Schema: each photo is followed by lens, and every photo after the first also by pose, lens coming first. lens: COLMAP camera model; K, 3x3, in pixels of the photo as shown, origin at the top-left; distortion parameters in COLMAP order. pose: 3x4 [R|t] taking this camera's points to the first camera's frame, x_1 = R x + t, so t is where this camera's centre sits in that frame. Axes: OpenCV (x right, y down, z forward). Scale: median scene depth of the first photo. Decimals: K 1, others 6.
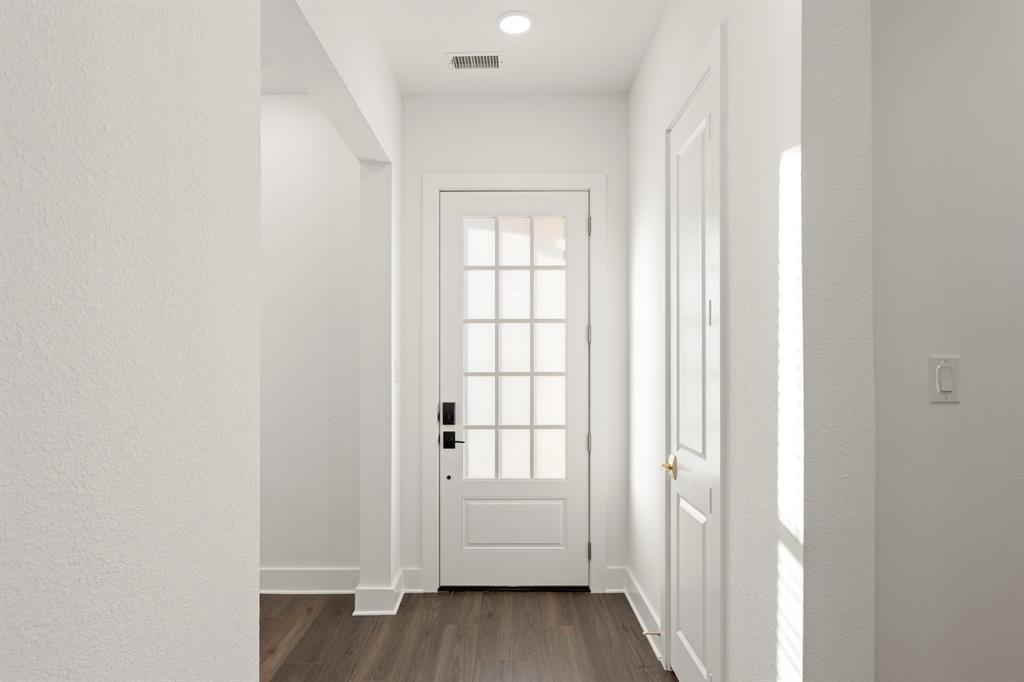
lens RADIAL K [[605.8, 0, 512.4], [0, 605.8, 359.3], [0, 0, 1]] dist [0.000279, 0.000069]
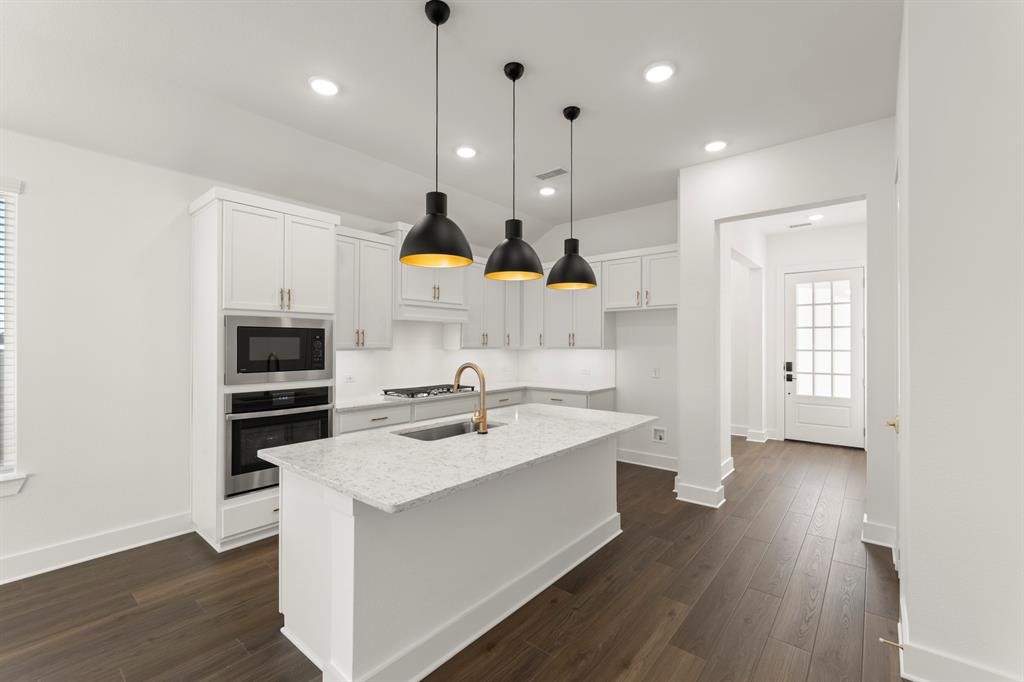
lens RADIAL K [[439.6, 0, 514.1], [0, 439.6, 340.8], [0, 0, 1]] dist [-0.002324, -0.000040]
pose [[0.767981, -0.002033, -0.640470, 0.172016], [0.000665, 0.999997, -0.002377, -0.009384], [0.640473, 0.001399, 0.767980, -1.026148]]
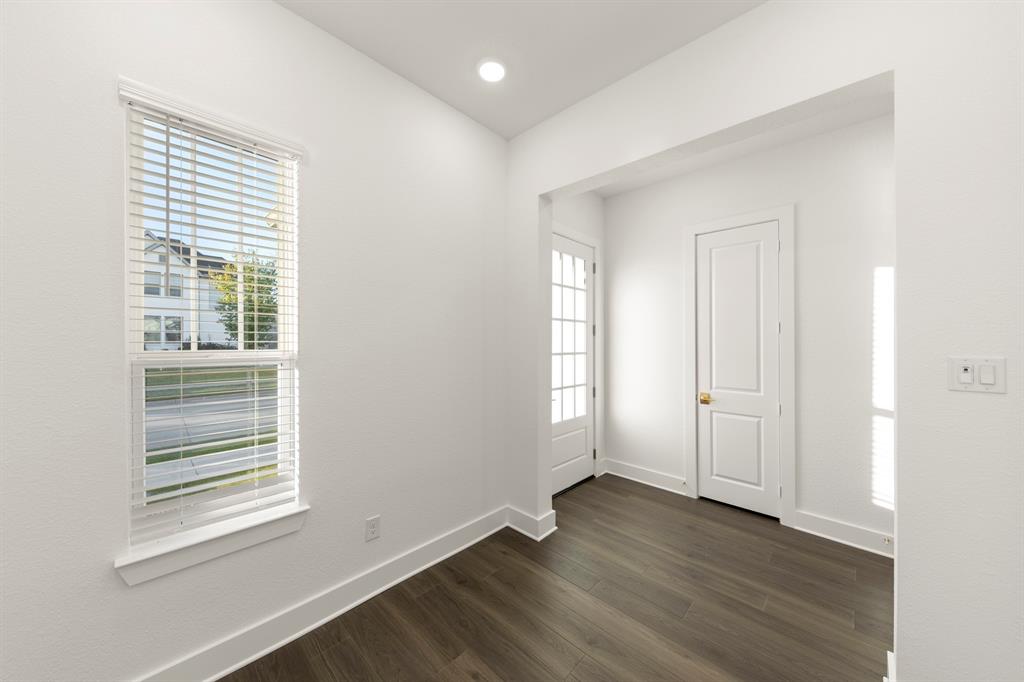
lens RADIAL K [[354.1, 0, 512.1], [0, 354.1, 341.1], [0, 0, 1]] dist [-0.000158, -0.000003]
pose [[0.697264, 0.001186, 0.716813, -0.768089], [-0.007467, 0.999956, 0.005610, -0.013432], [-0.716775, -0.009264, 0.697242, 0.460482]]
